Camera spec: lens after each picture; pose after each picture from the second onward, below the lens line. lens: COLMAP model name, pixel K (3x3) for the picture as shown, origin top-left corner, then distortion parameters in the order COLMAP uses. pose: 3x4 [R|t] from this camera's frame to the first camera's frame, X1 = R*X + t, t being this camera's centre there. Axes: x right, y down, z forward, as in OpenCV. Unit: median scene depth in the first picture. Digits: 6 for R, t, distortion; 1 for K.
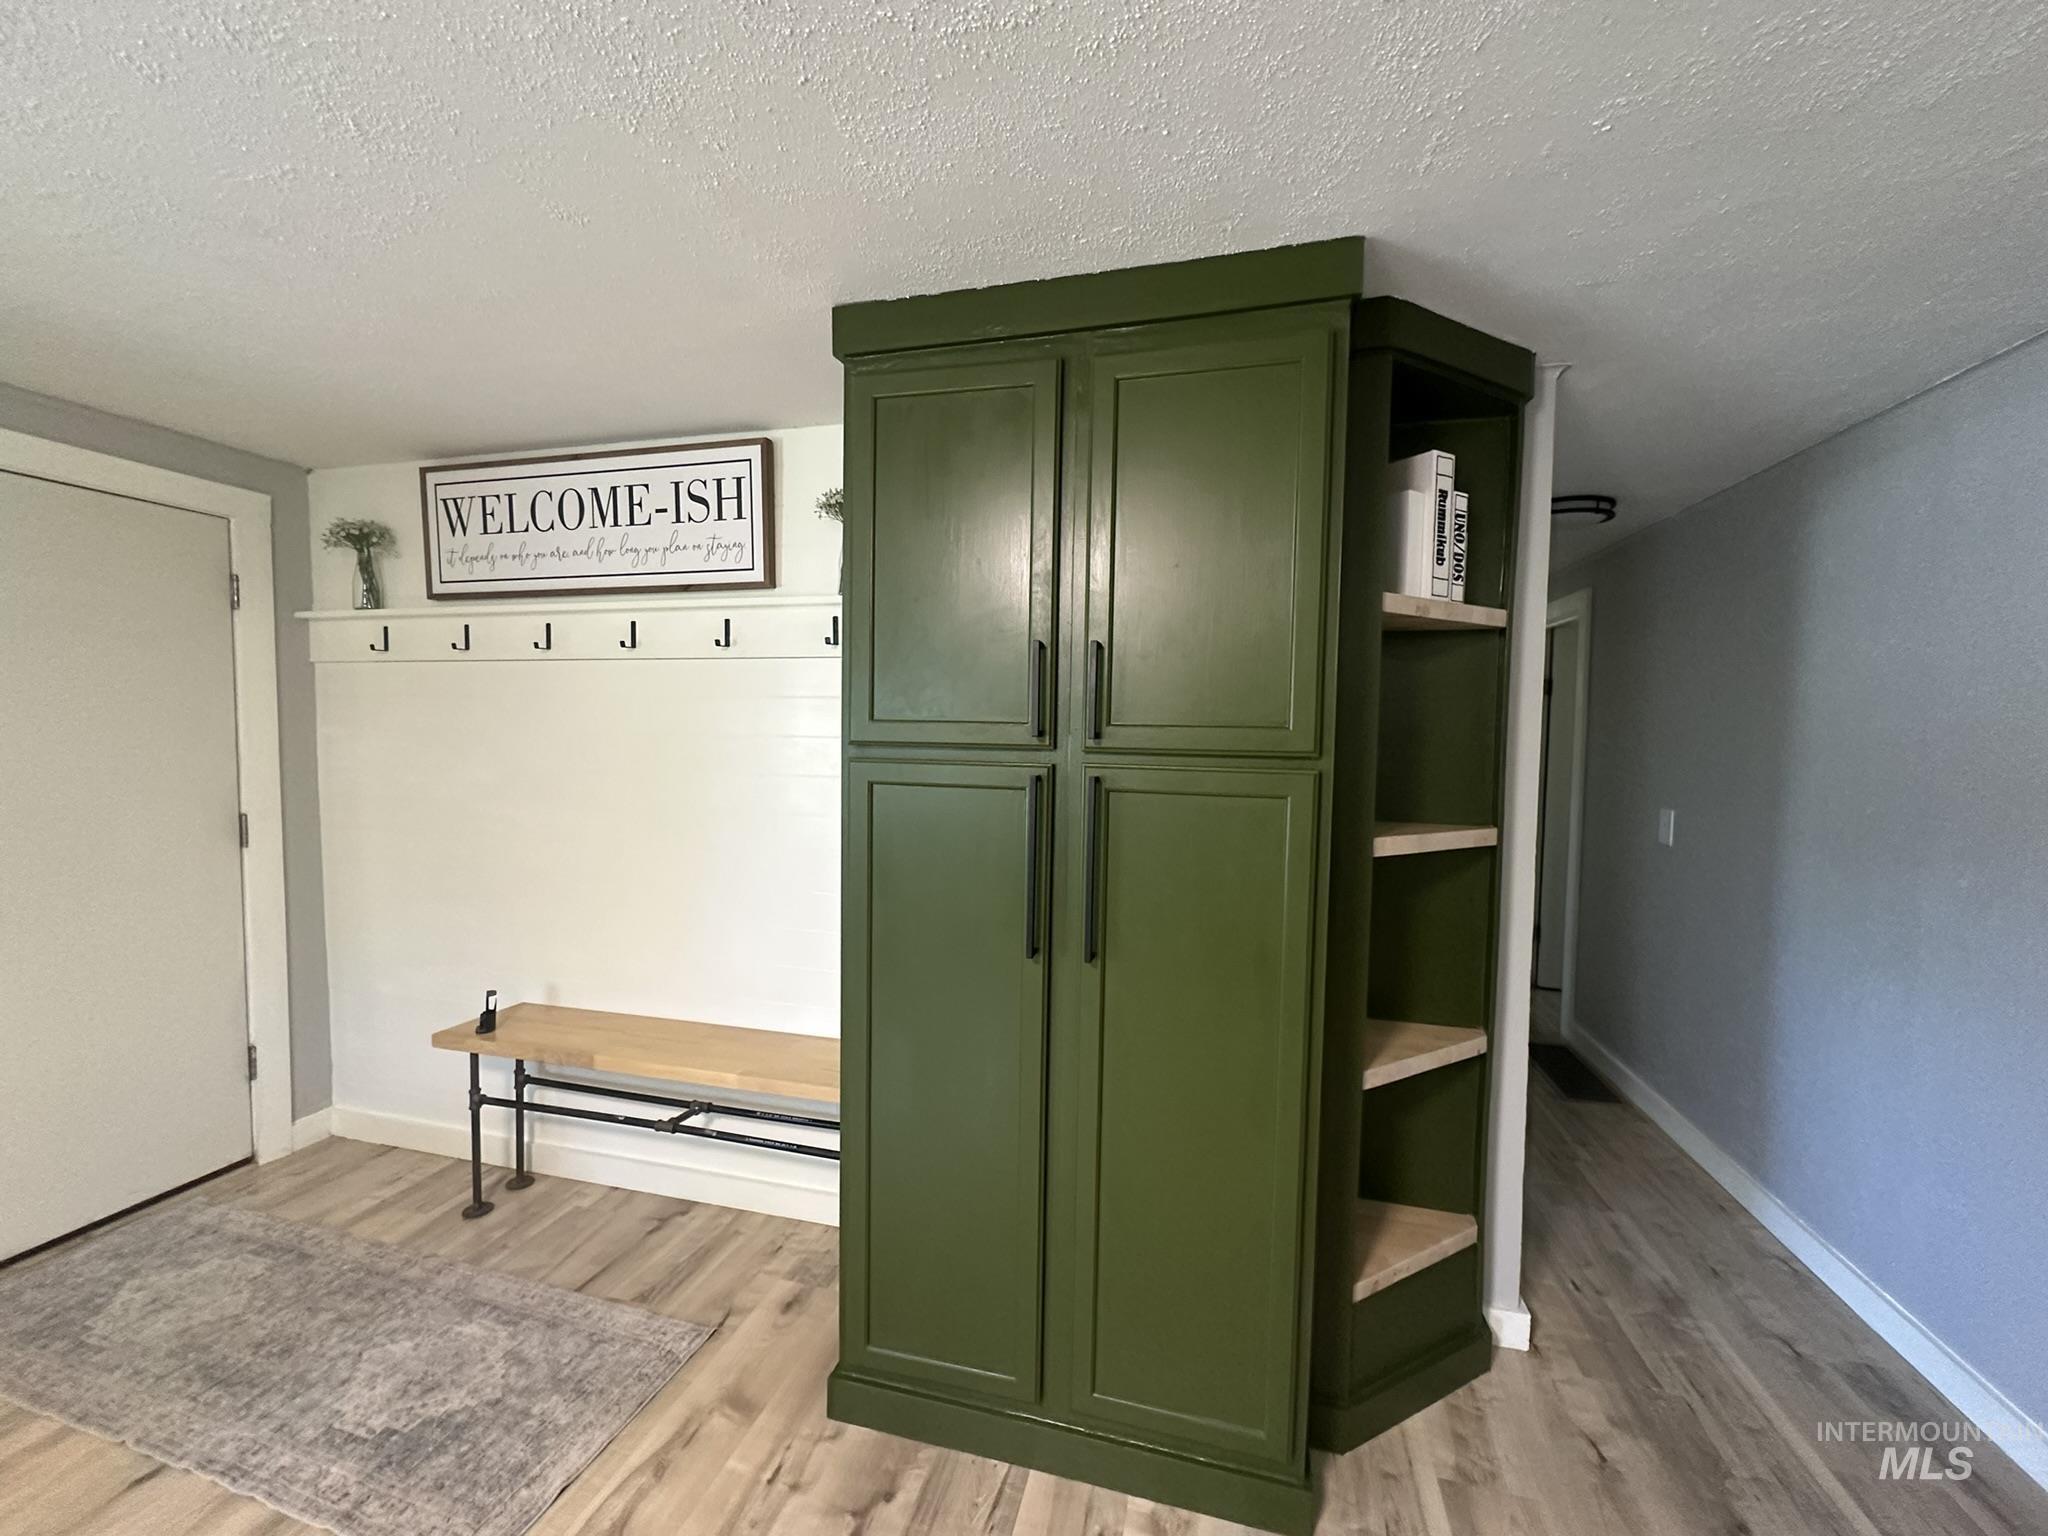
lens RADIAL K [[814.4, 0, 1027.0], [0, 814.4, 773.0], [0, 0, 1]] dist [-0.003184, 0.000562]
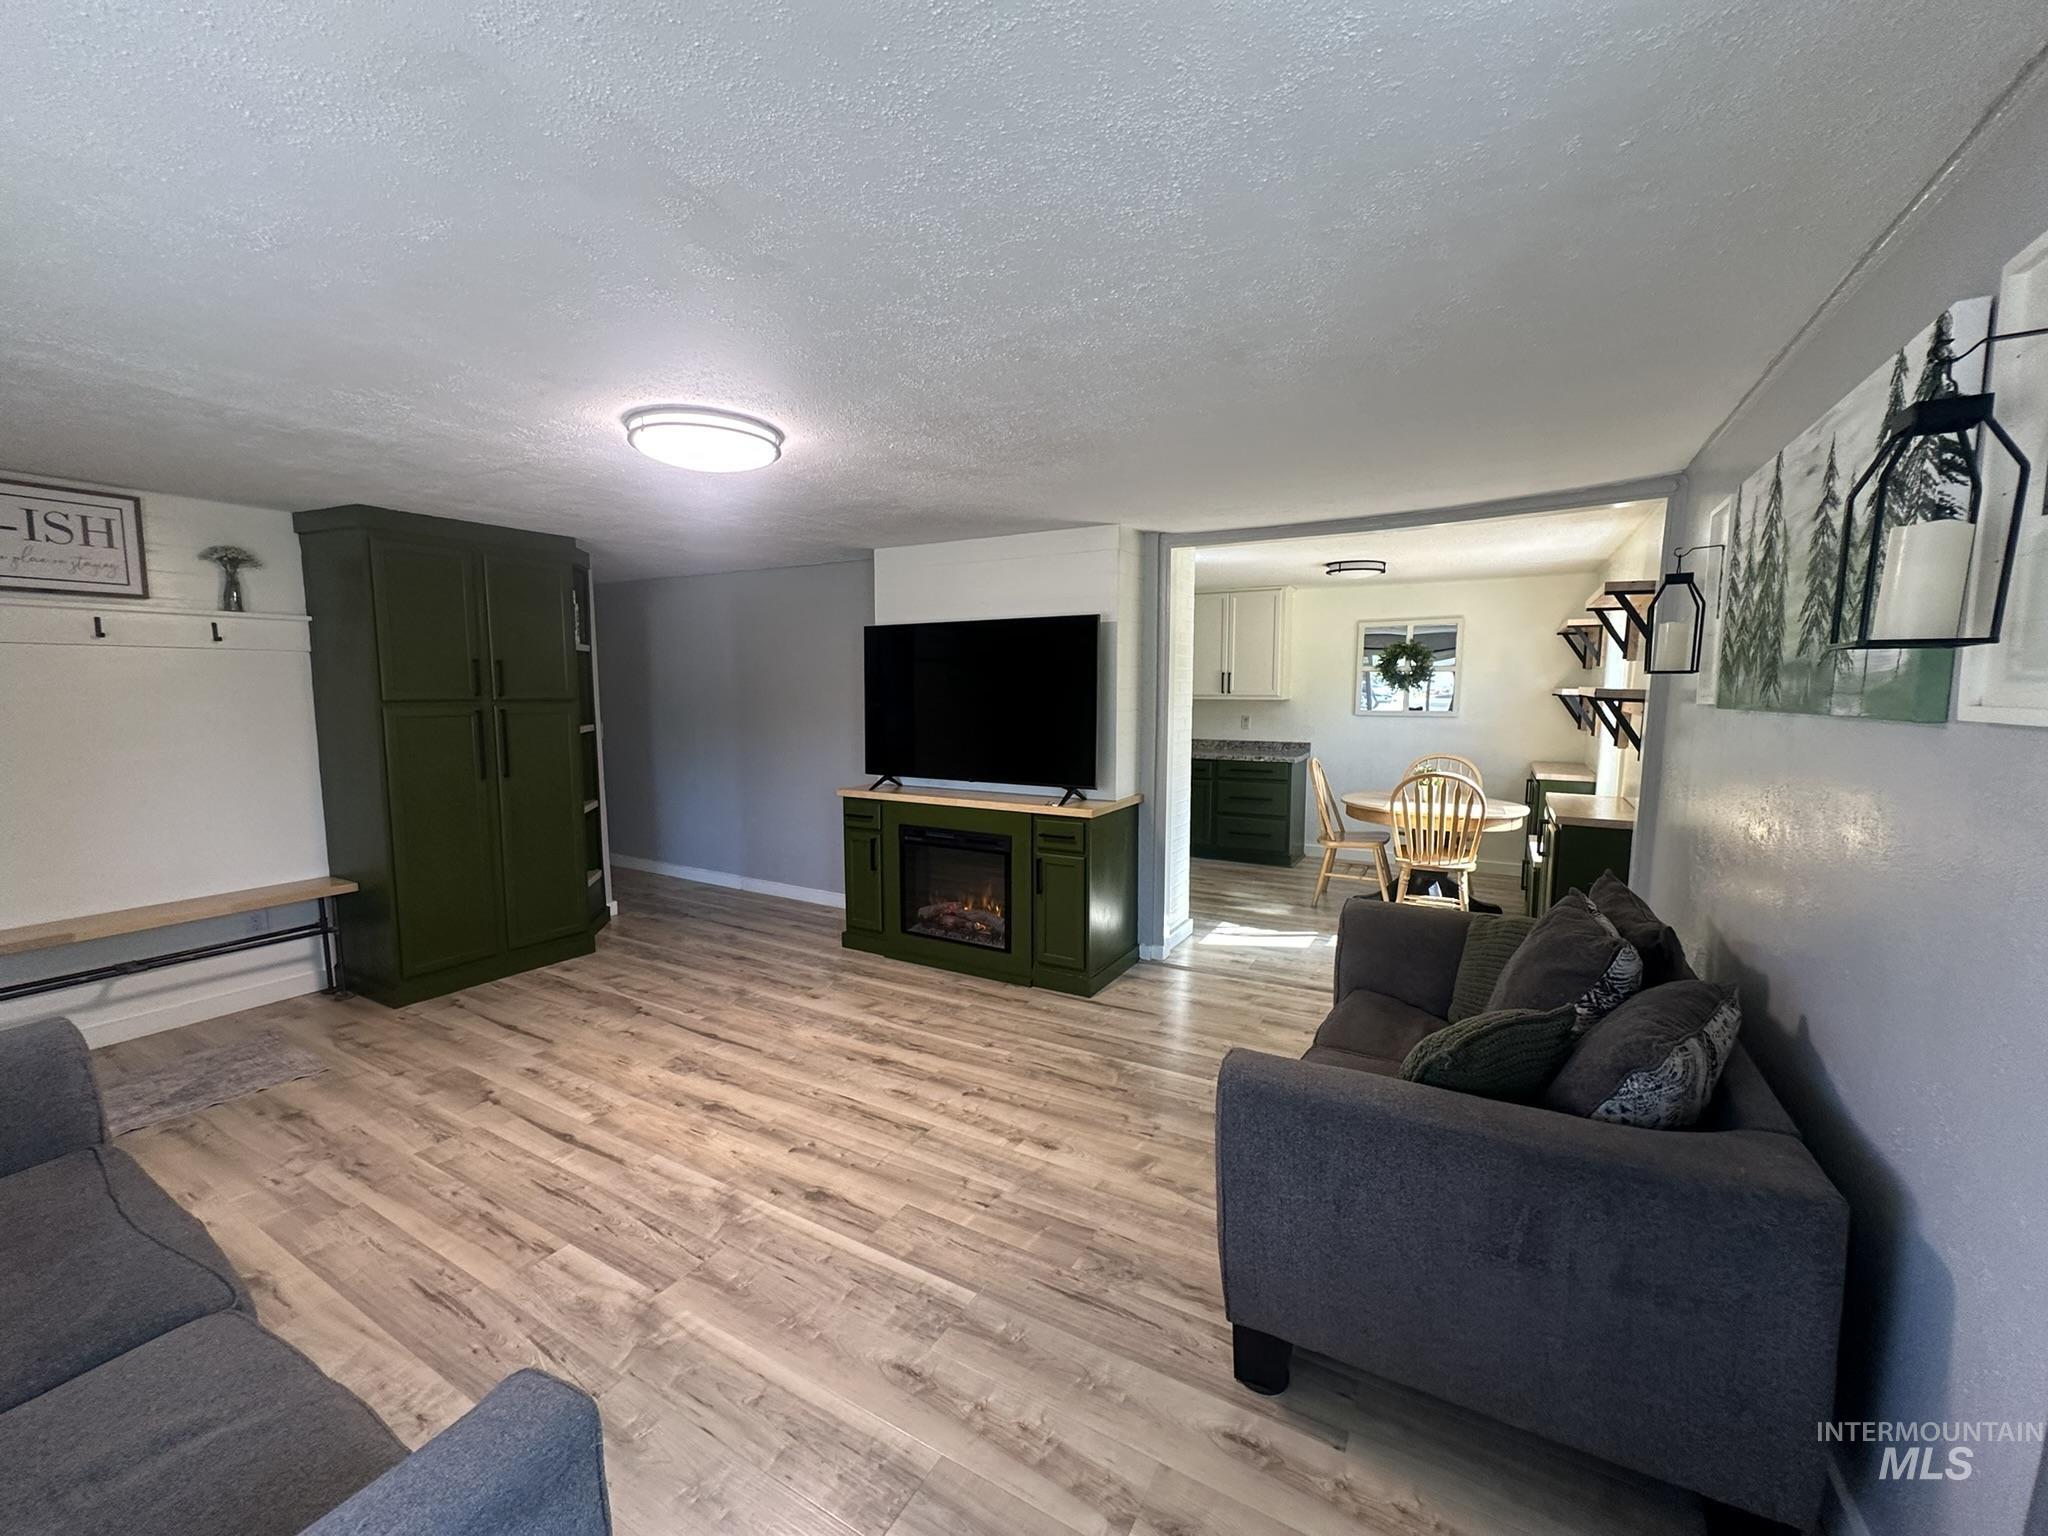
lens RADIAL K [[814.4, 0, 1031.5], [0, 814.4, 773.3], [0, 0, 1]] dist [-0.003184, 0.000562]
pose [[0.267297, -0.117091, 0.956474, -1.280912], [0.052404, 0.992887, 0.106904, 0.010899], [-0.962188, 0.021548, 0.271532, -0.893108]]
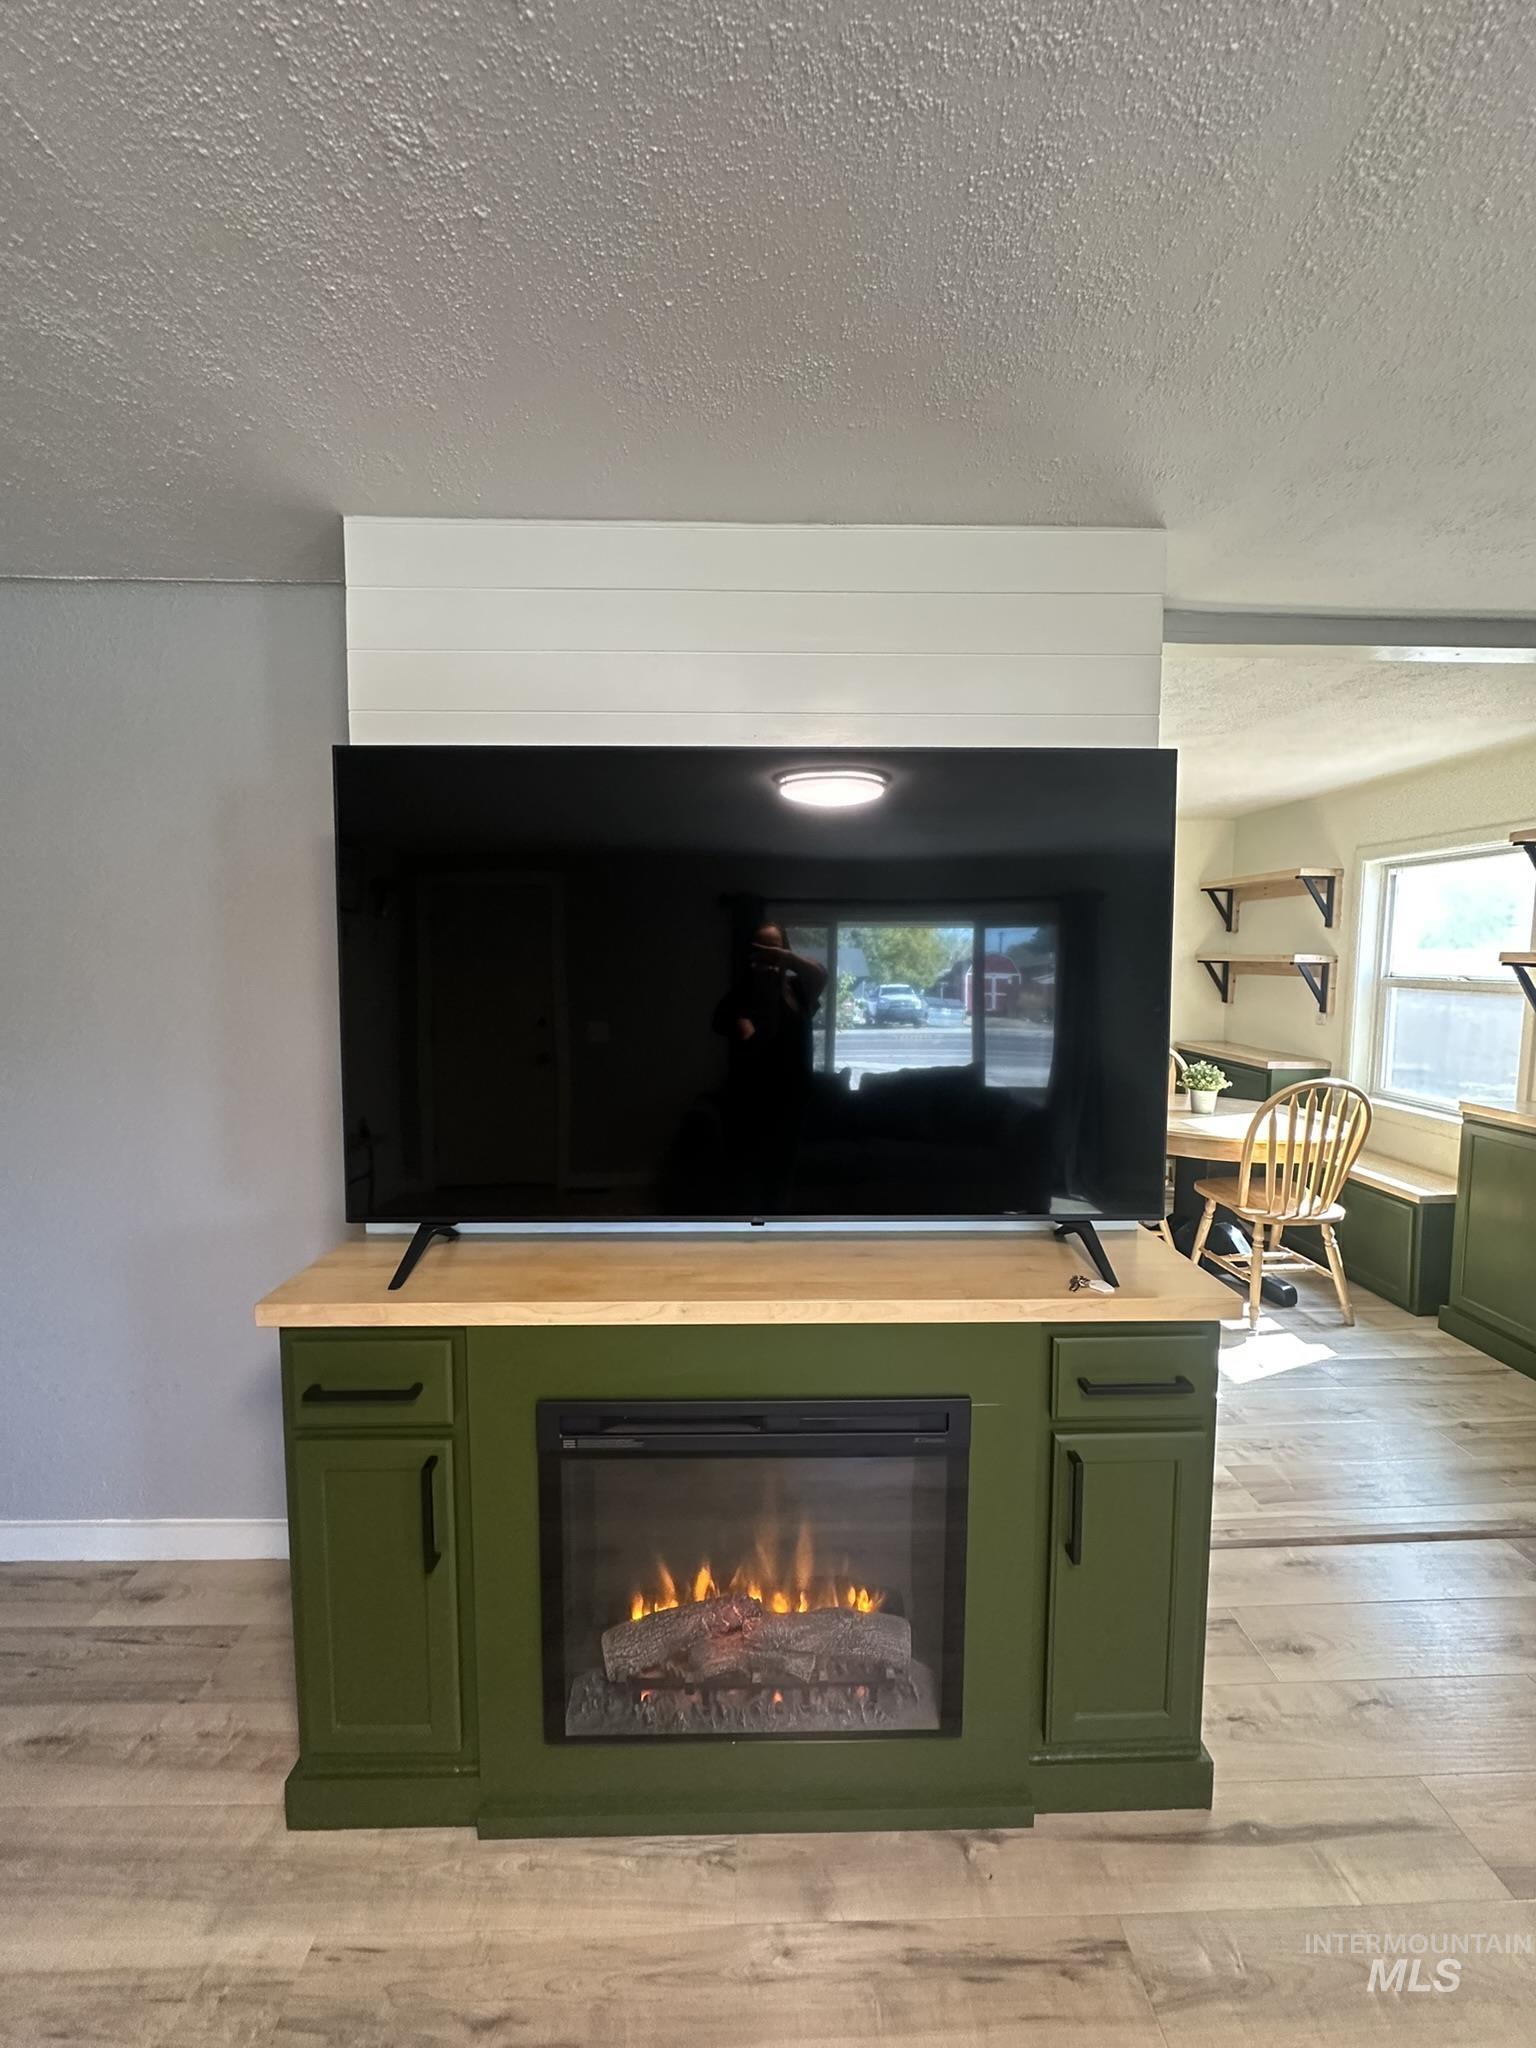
lens RADIAL K [[814.4, 0, 771.0], [0, 814.4, 1016.0], [0, 0, 1]] dist [-0.003184, 0.000562]
pose [[-0.265445, -0.090824, 0.959839, -0.168523], [0.040173, 0.993646, 0.105133, -0.002627], [-0.963289, 0.066467, -0.260109, -0.134719]]
